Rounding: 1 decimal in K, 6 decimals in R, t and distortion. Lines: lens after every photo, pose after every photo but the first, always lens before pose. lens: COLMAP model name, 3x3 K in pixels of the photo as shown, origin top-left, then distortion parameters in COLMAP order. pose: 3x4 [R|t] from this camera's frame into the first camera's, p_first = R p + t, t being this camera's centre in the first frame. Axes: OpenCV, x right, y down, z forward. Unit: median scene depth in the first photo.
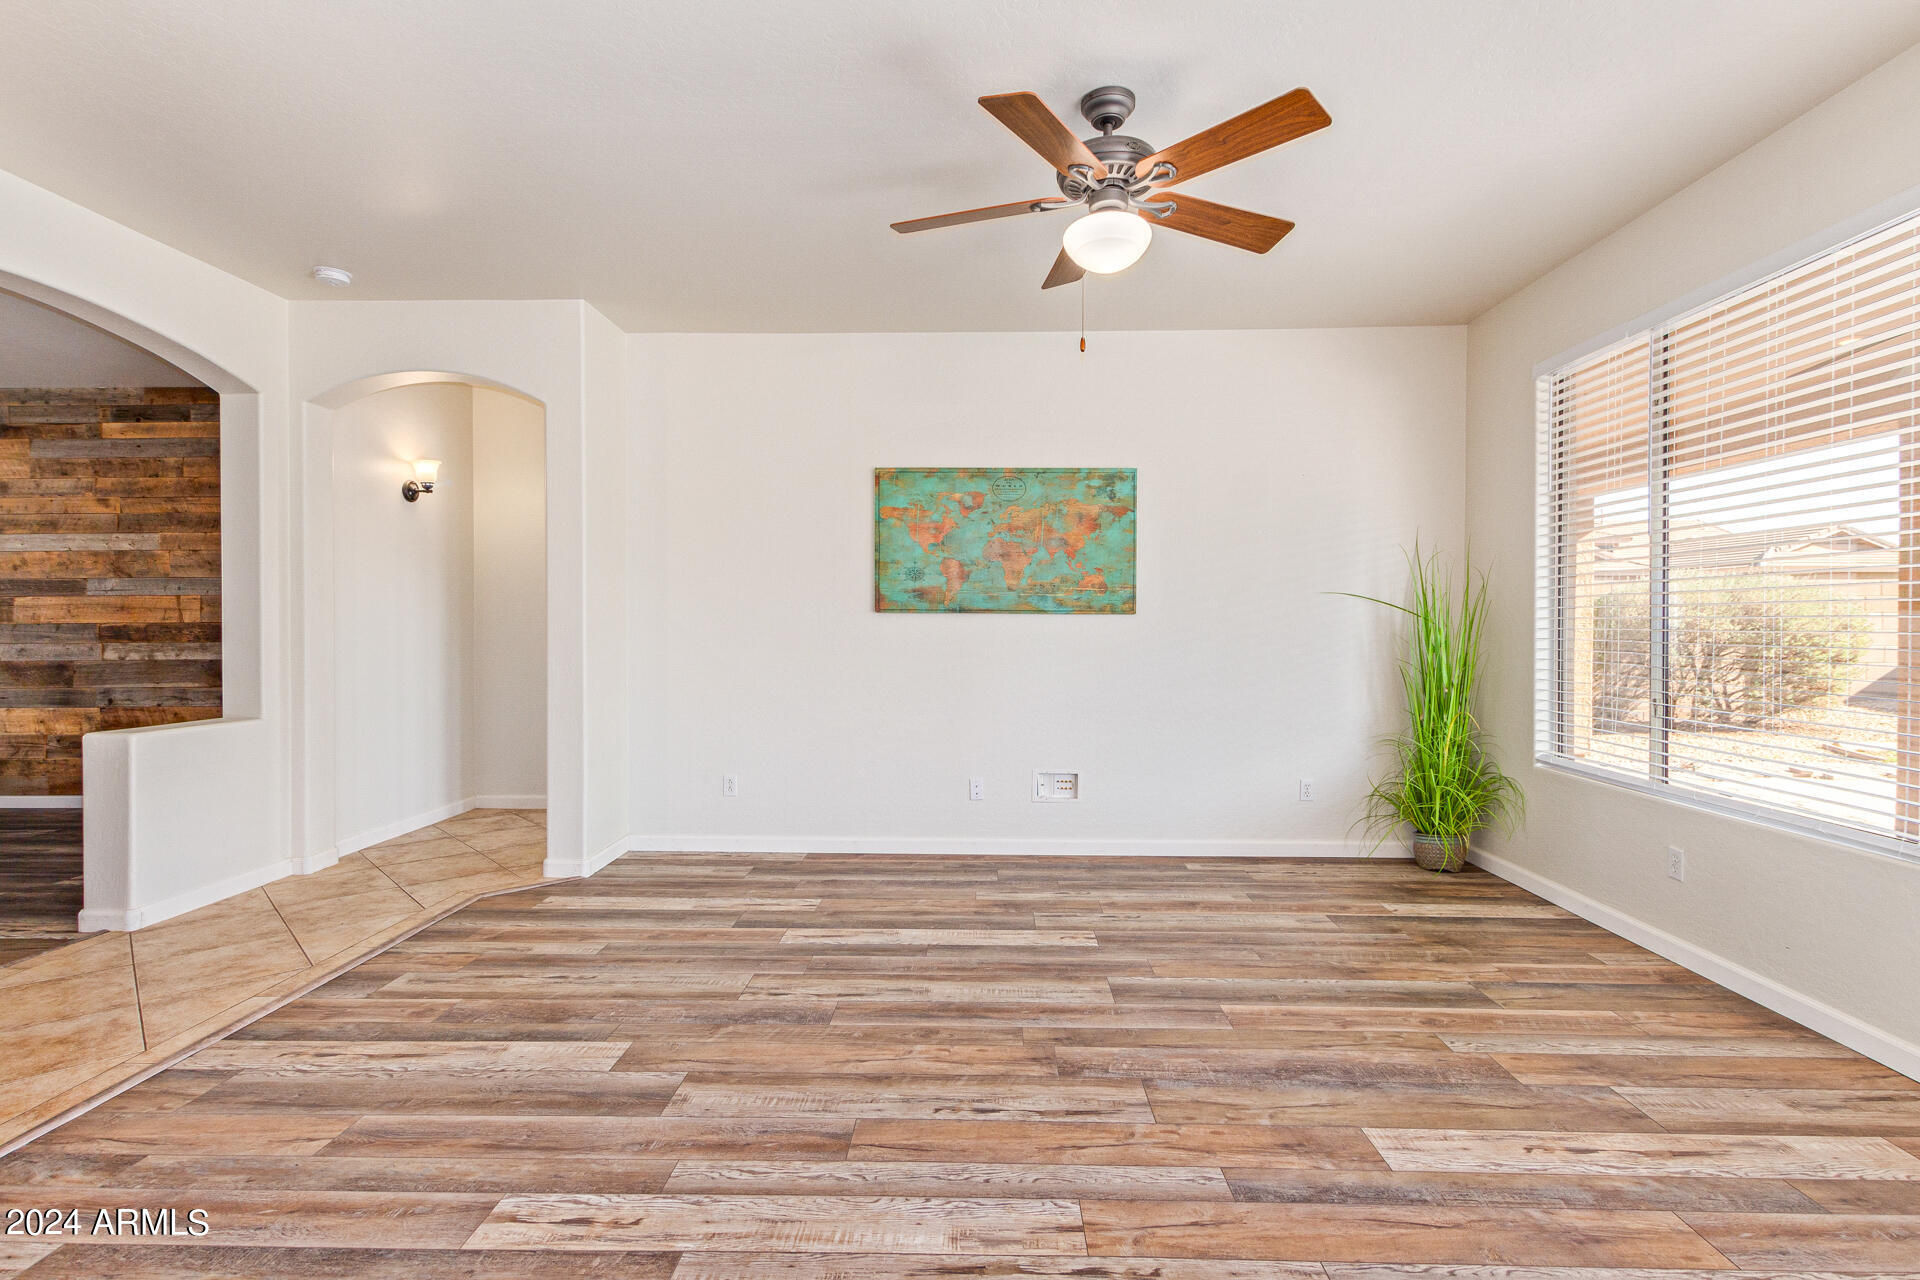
lens RADIAL K [[884.1, 0, 922.1], [0, 884.1, 637.2], [0, 0, 1]] dist [0.010526, -0.002426]
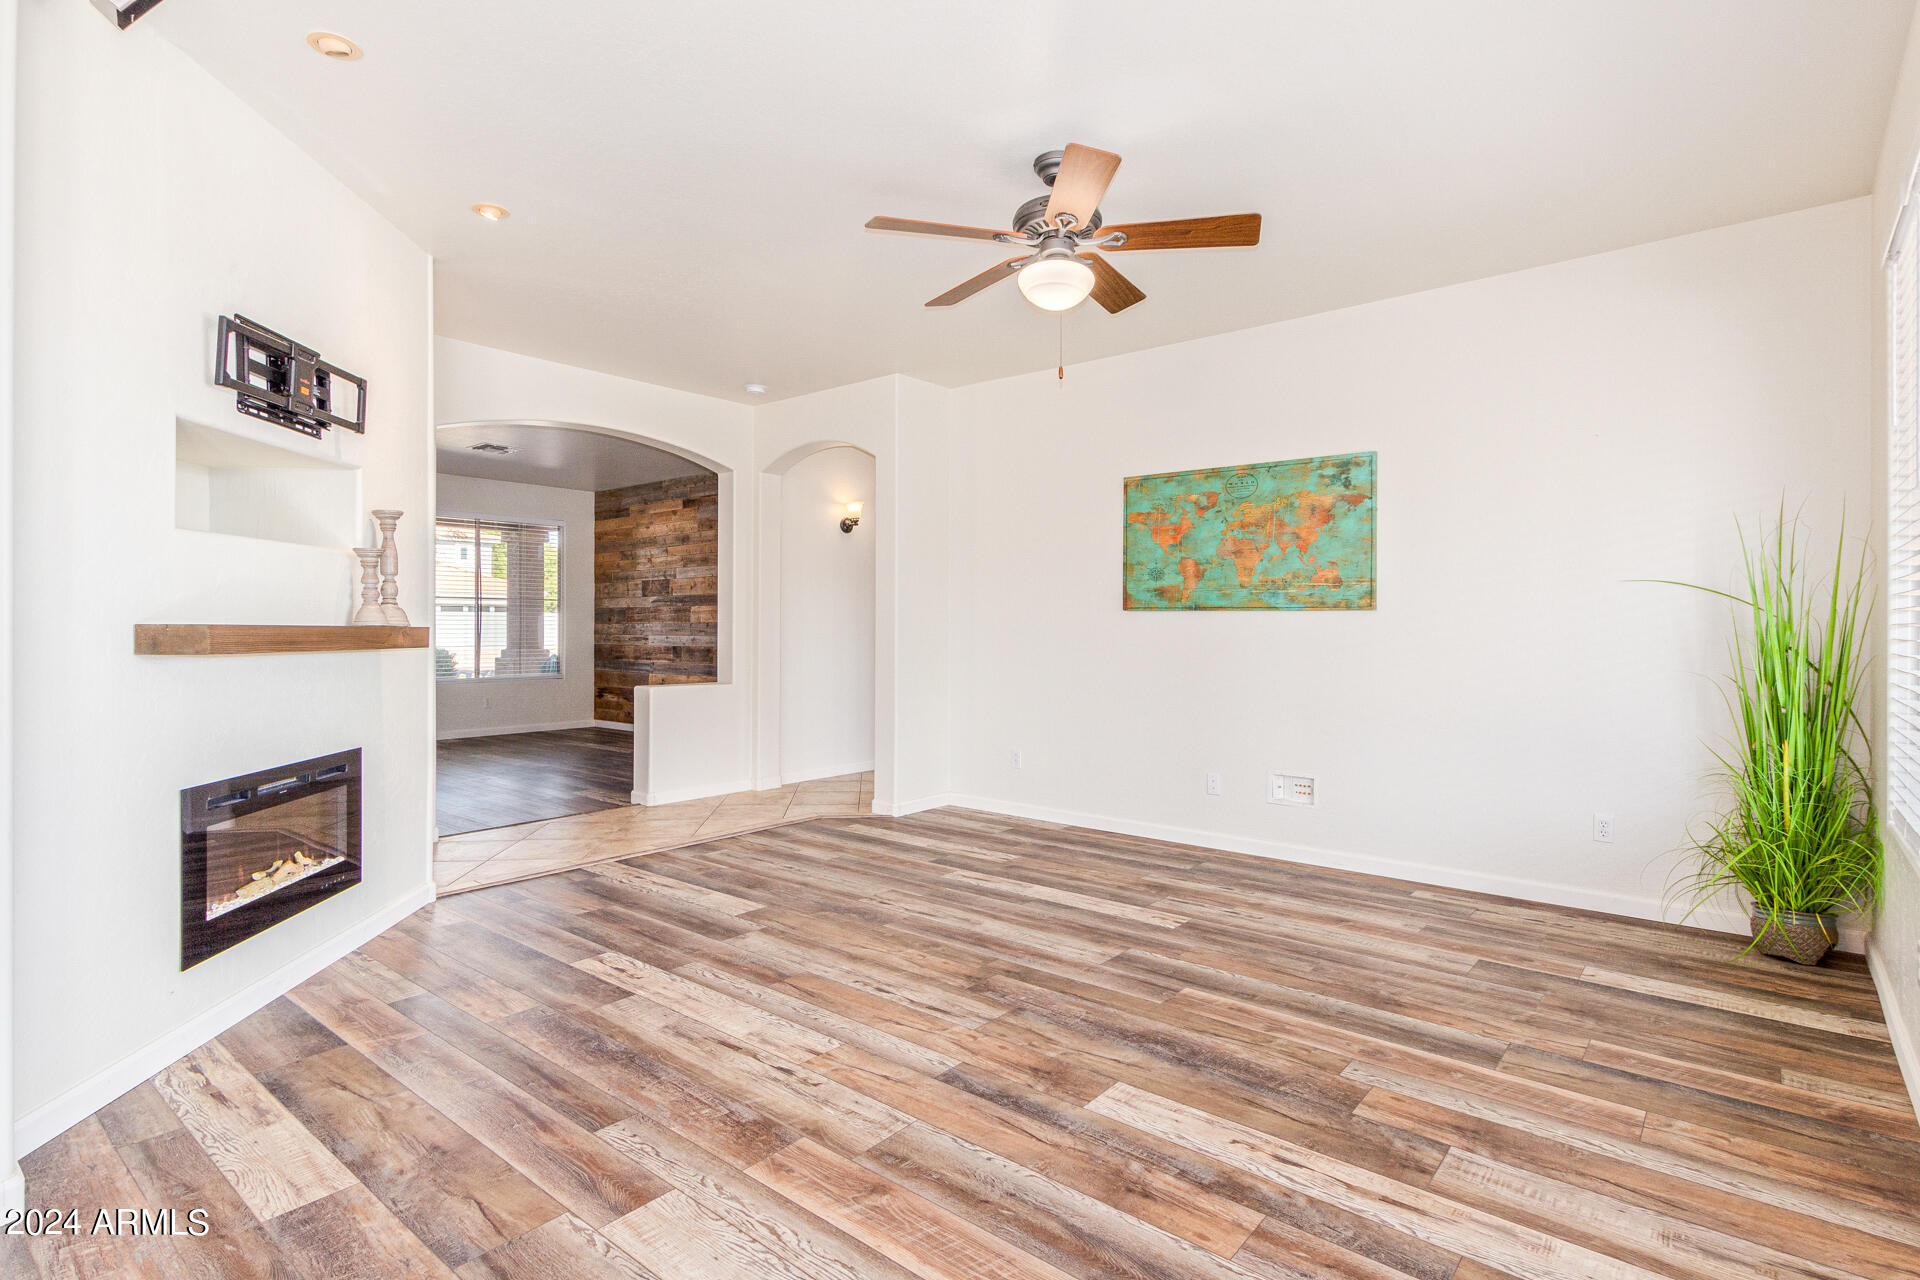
lens RADIAL K [[884.1, 0, 950.2], [0, 884.1, 630.5], [0, 0, 1]] dist [0.010526, -0.002426]
pose [[0.804350, 0.004538, -0.594139, 0.624117], [-0.010598, 0.999921, -0.006711, 0.008276], [0.594062, 0.011695, 0.804334, 0.003185]]
